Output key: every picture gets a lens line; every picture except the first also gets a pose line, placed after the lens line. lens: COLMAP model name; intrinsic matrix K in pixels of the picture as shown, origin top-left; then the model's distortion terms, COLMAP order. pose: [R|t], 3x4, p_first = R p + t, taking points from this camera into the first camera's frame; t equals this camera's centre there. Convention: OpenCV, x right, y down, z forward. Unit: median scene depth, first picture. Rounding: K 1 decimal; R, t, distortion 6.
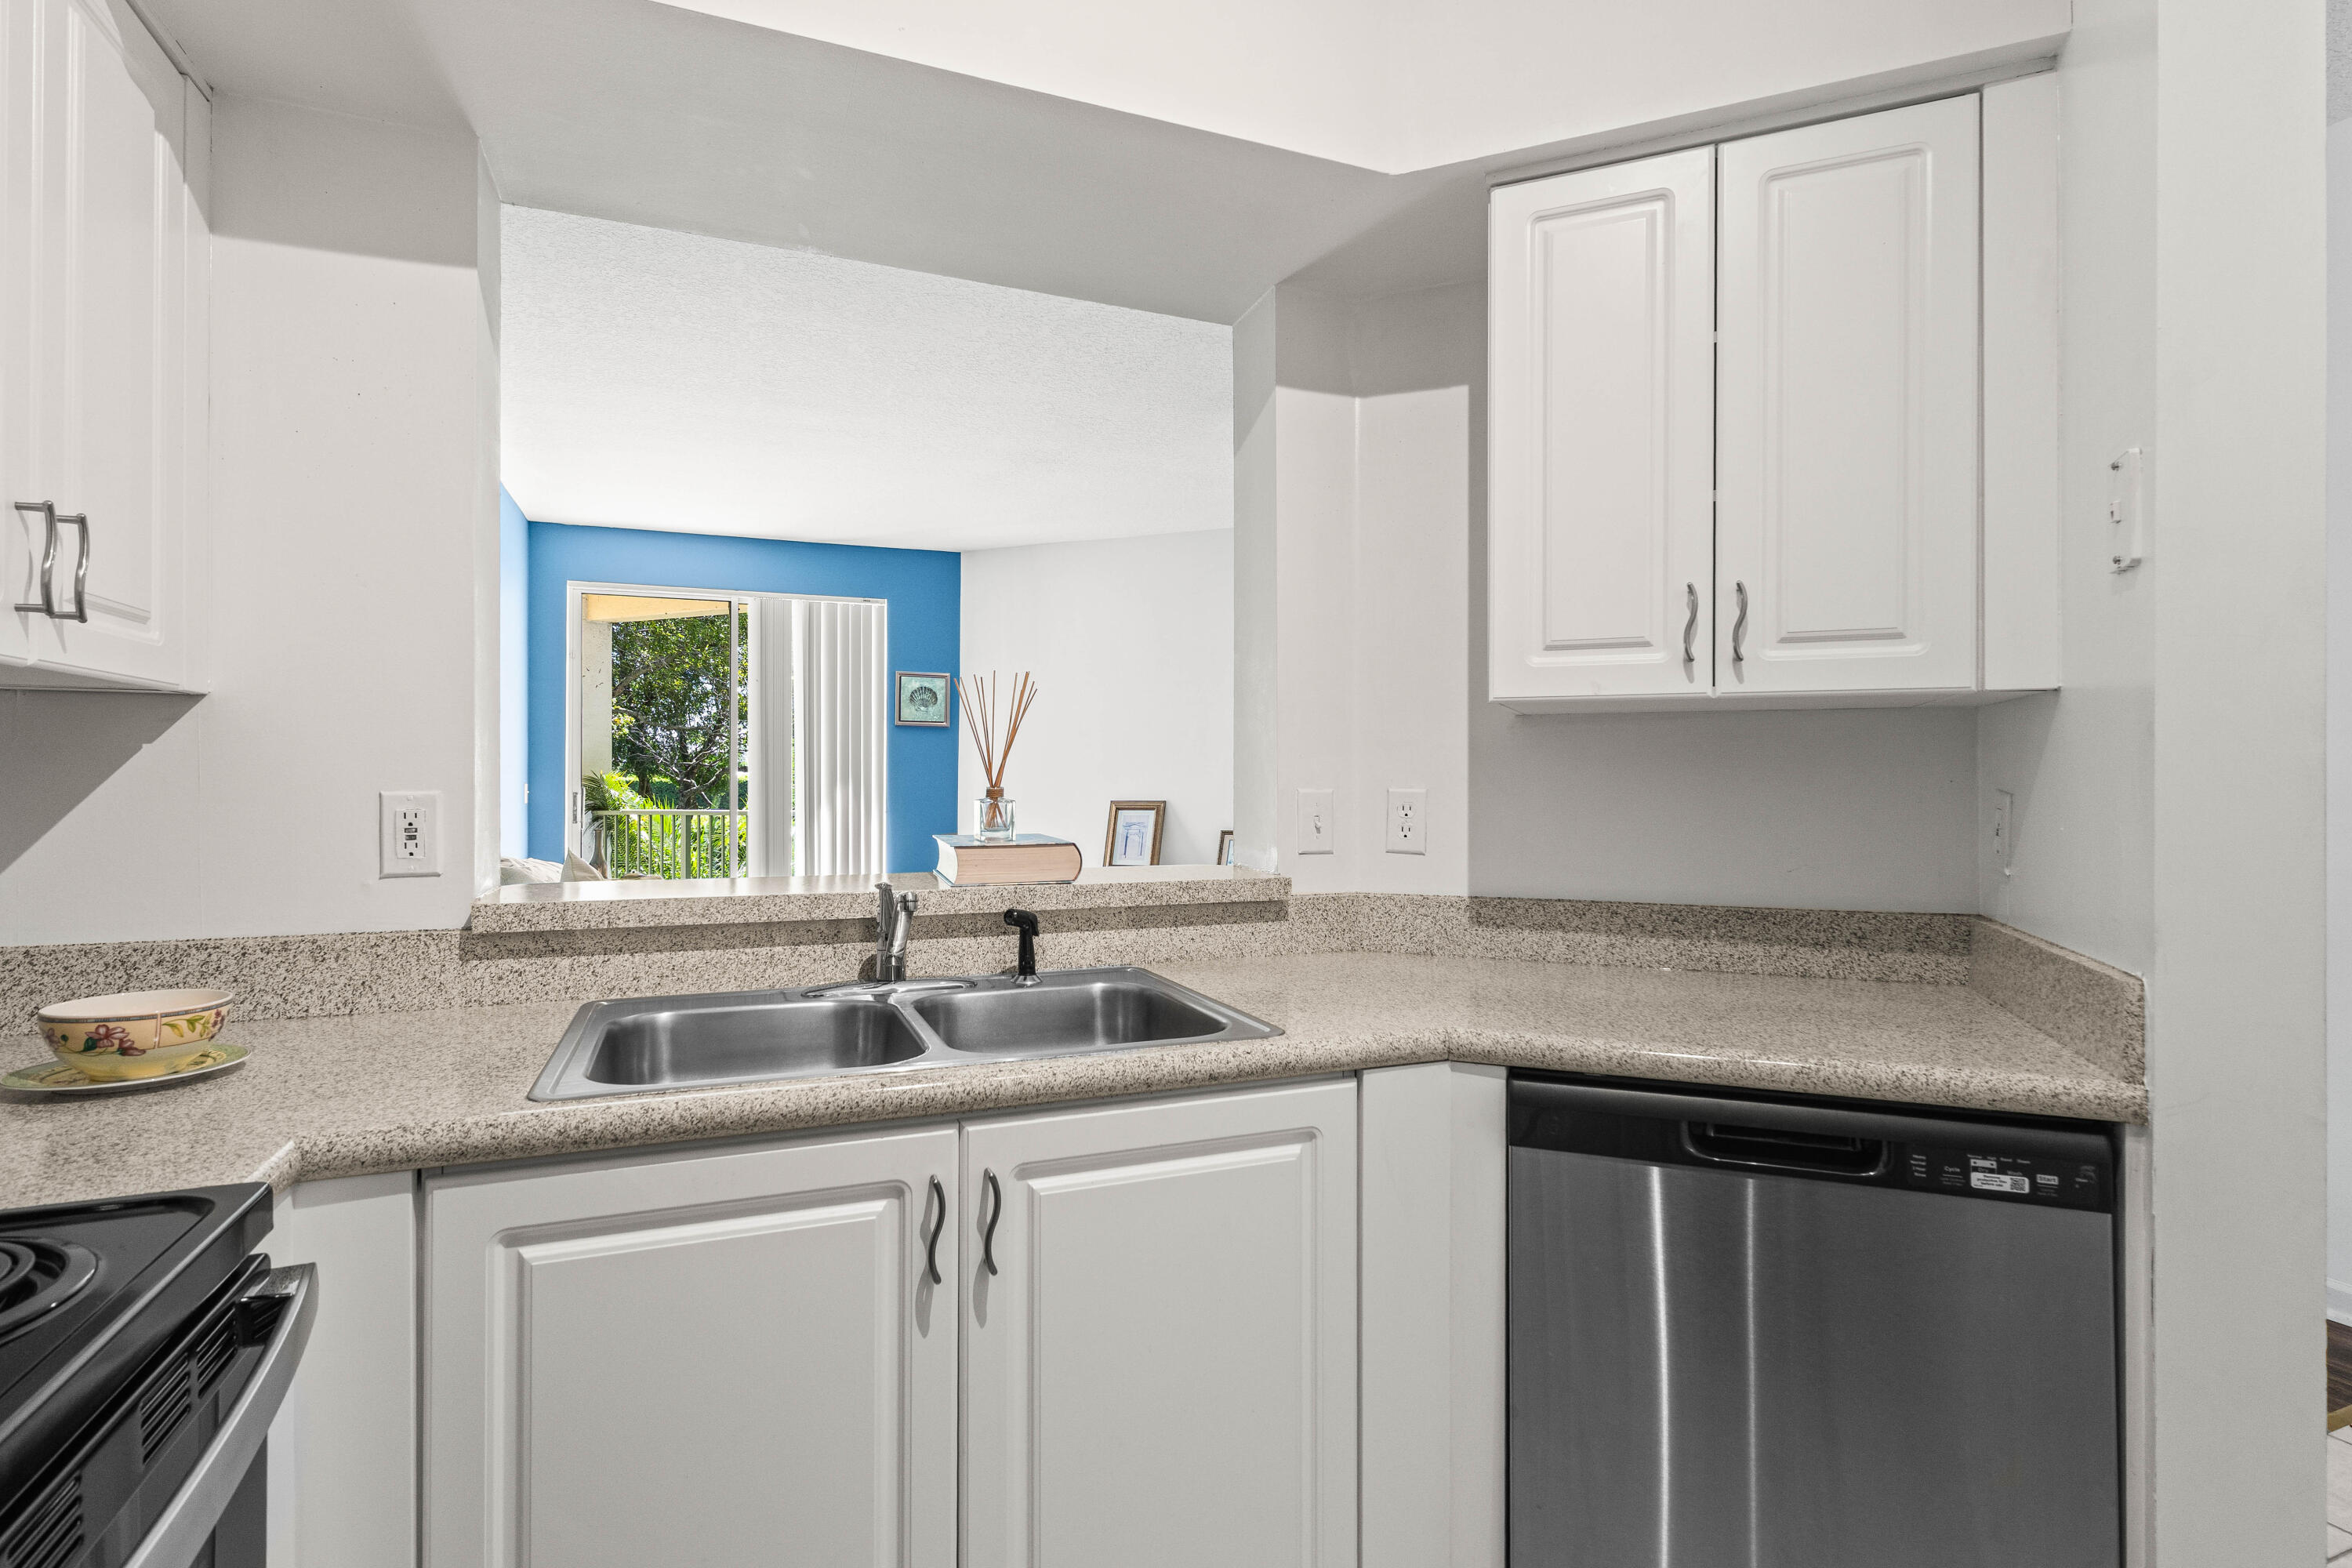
lens RADIAL K [[1142.8, 0, 1170.9], [0, 1142.8, 779.7], [0, 0, 1]] dist [0.000703, 0.000356]
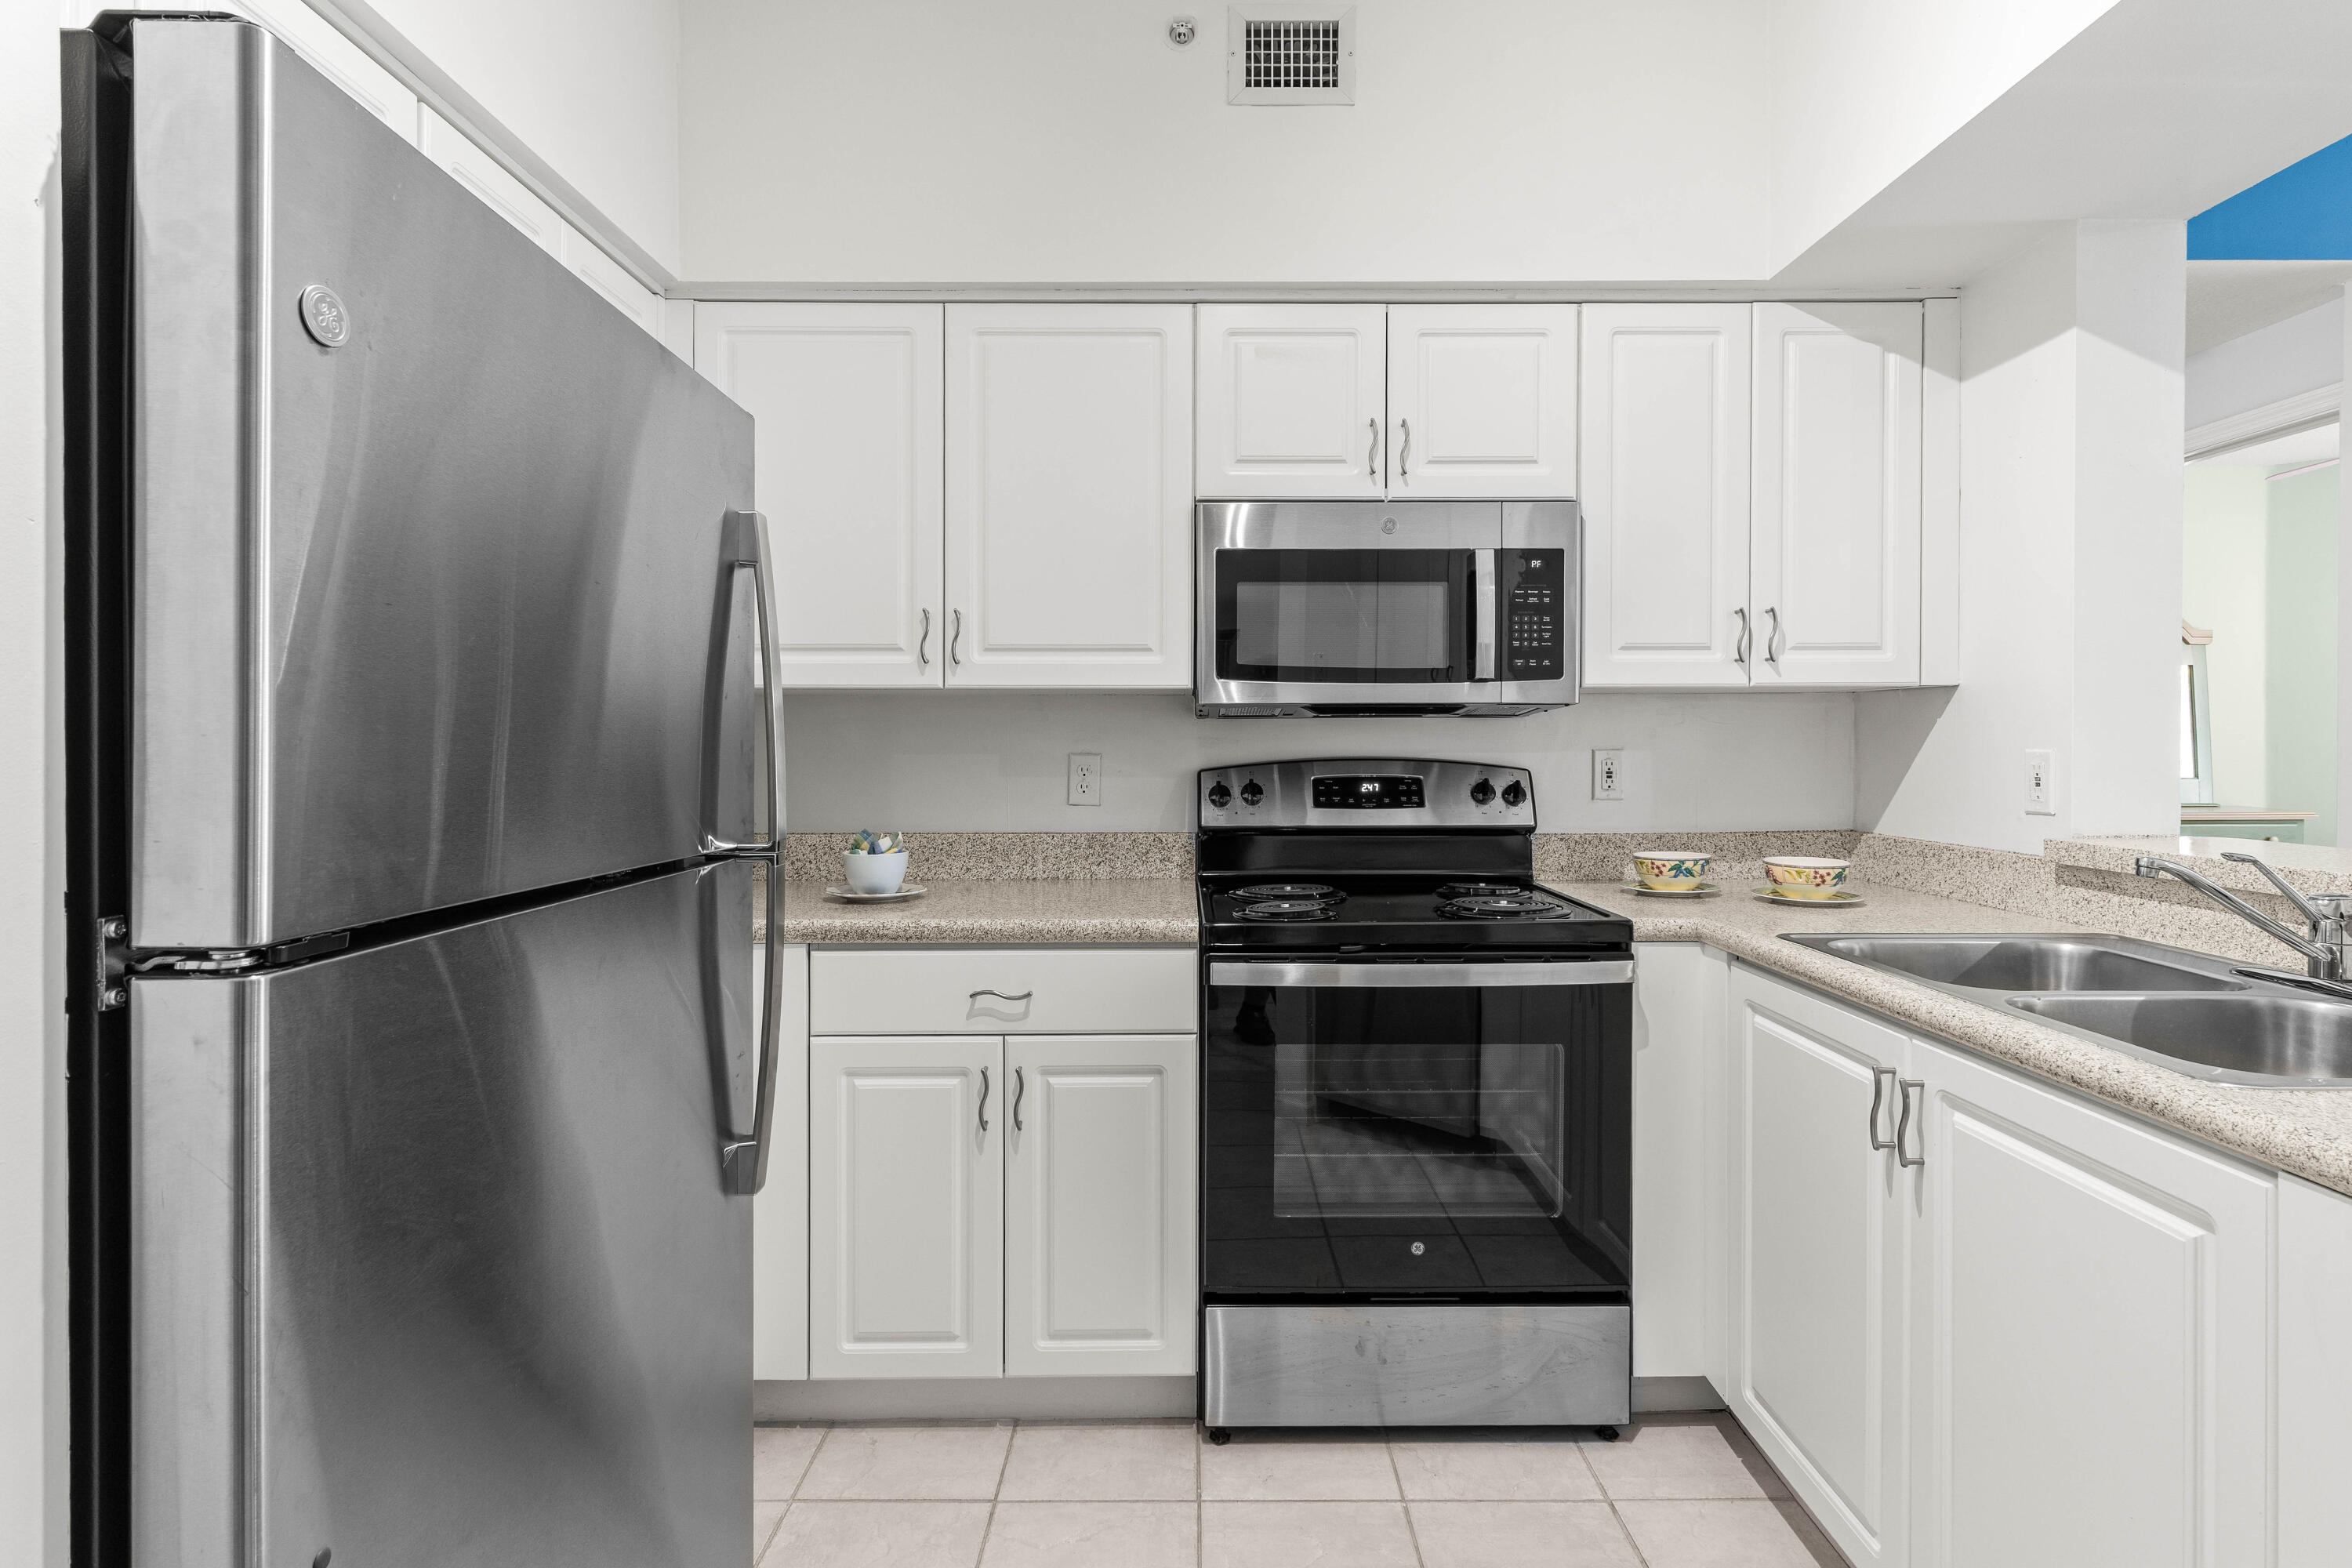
lens RADIAL K [[1142.8, 0, 1170.9], [0, 1142.8, 779.7], [0, 0, 1]] dist [0.000703, 0.000356]
pose [[-0.380018, 0.032682, -0.924401, 0.870545], [0.005014, 0.999434, 0.033273, -0.003824], [0.924965, 0.008009, -0.379967, 0.538978]]
